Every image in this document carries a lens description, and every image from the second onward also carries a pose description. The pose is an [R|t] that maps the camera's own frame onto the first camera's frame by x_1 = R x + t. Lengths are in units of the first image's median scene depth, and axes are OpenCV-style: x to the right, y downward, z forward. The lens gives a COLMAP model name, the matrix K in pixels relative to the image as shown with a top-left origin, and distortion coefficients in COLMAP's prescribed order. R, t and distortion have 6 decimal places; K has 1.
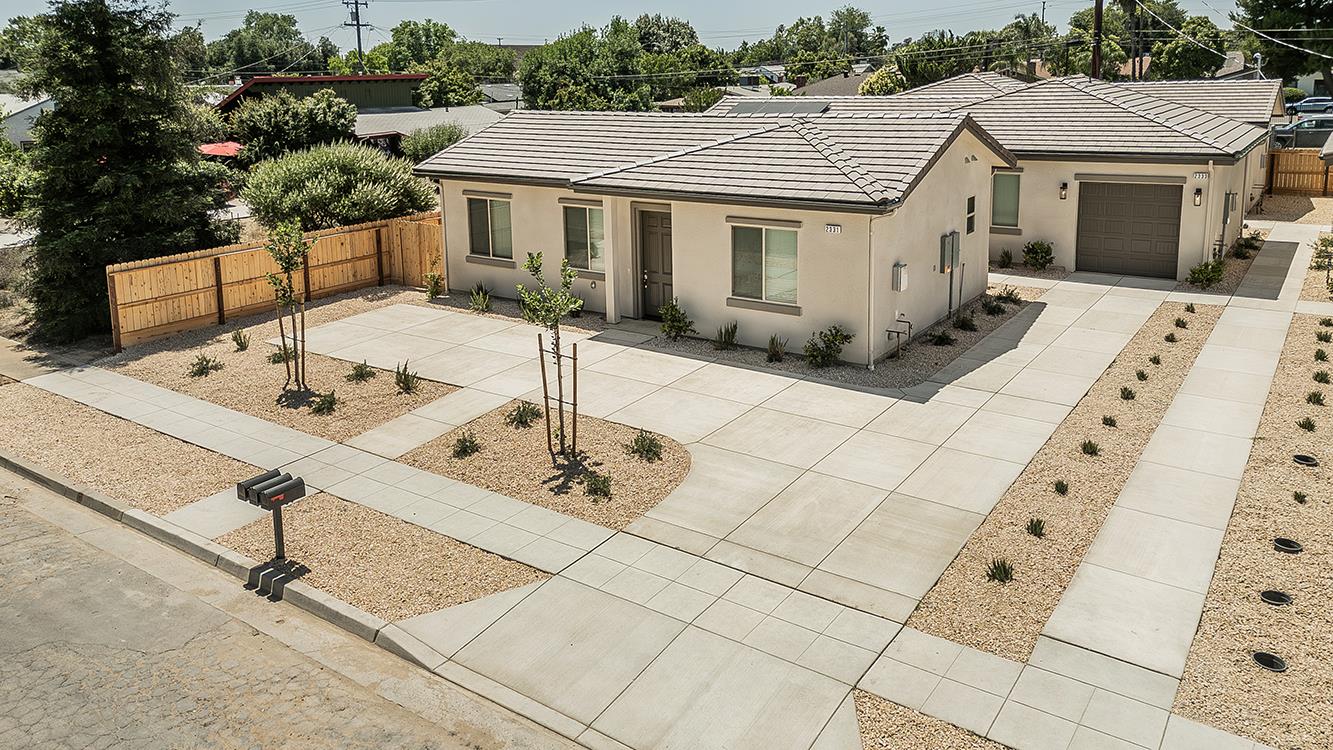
lens RADIAL K [[982.8, 0, 627.3], [0, 982.8, 255.2], [0, 0, 1]] dist [0.089666, -0.054281]
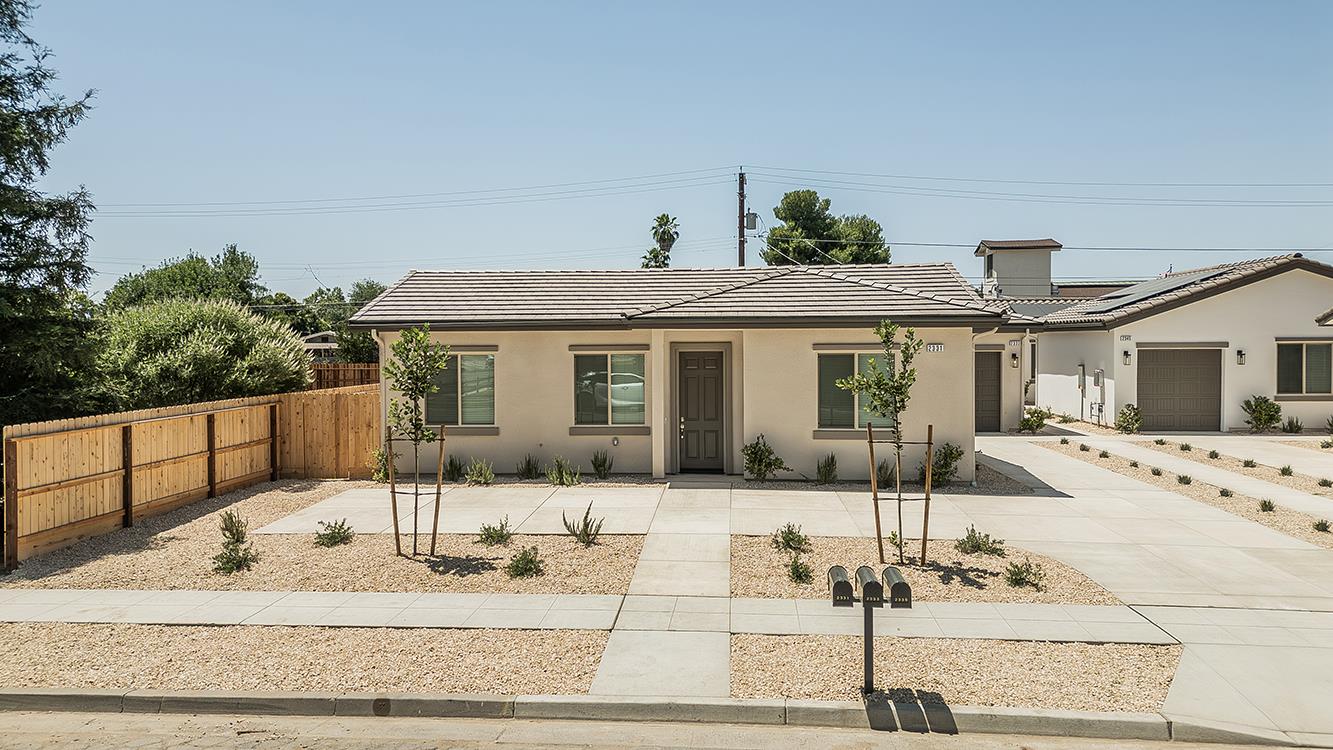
lens RADIAL K [[953.8, 0, 662.1], [0, 953.8, 329.9], [0, 0, 1]] dist [0.076849, -0.043381]
pose [[0.858212, 0.017024, 0.513012, -0.486474], [0.086847, 0.980225, -0.177813, 0.096767], [-0.505894, 0.197155, 0.839762, 0.272192]]
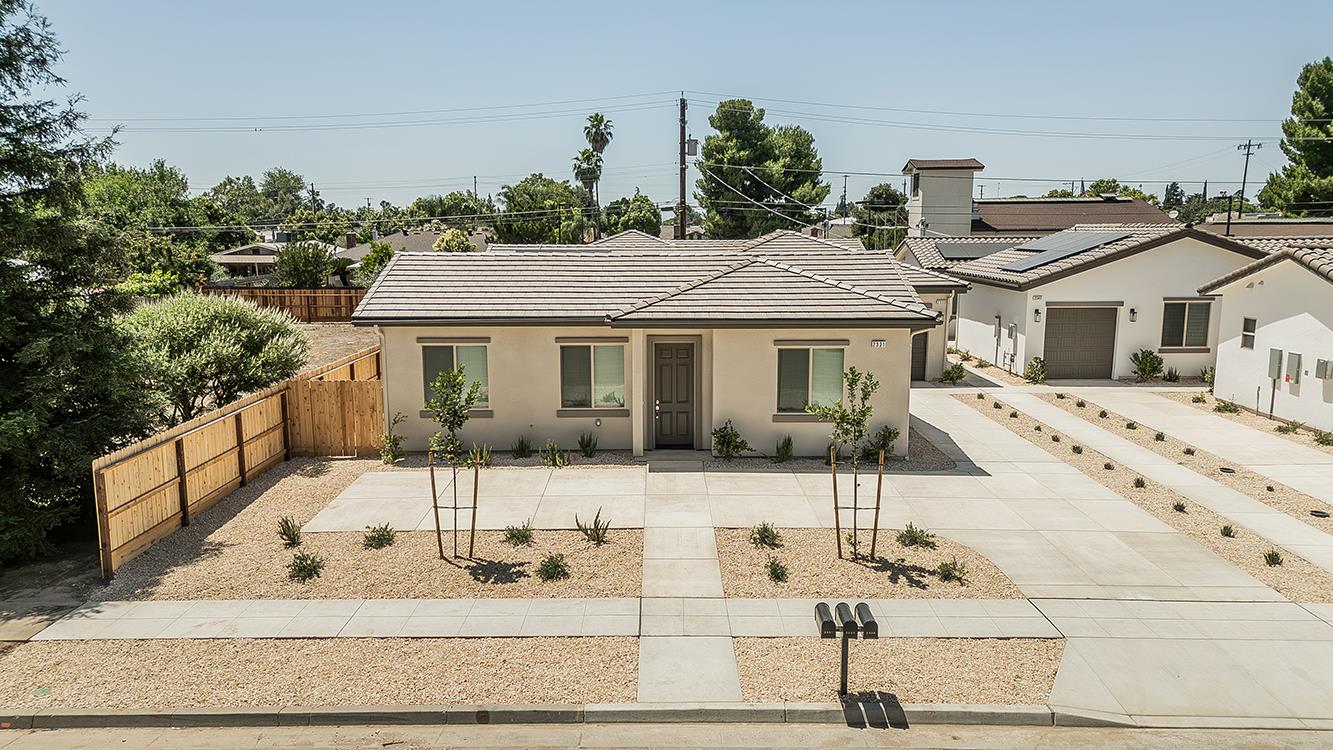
lens RADIAL K [[957.7, 0, 667.5], [0, 957.7, 337.2], [0, 0, 1]] dist [0.057861, -0.006138]
pose [[0.812613, -0.051672, 0.580509, -0.592653], [0.097250, 0.994119, -0.047645, -0.003463], [-0.574633, 0.095172, 0.812859, 0.188378]]
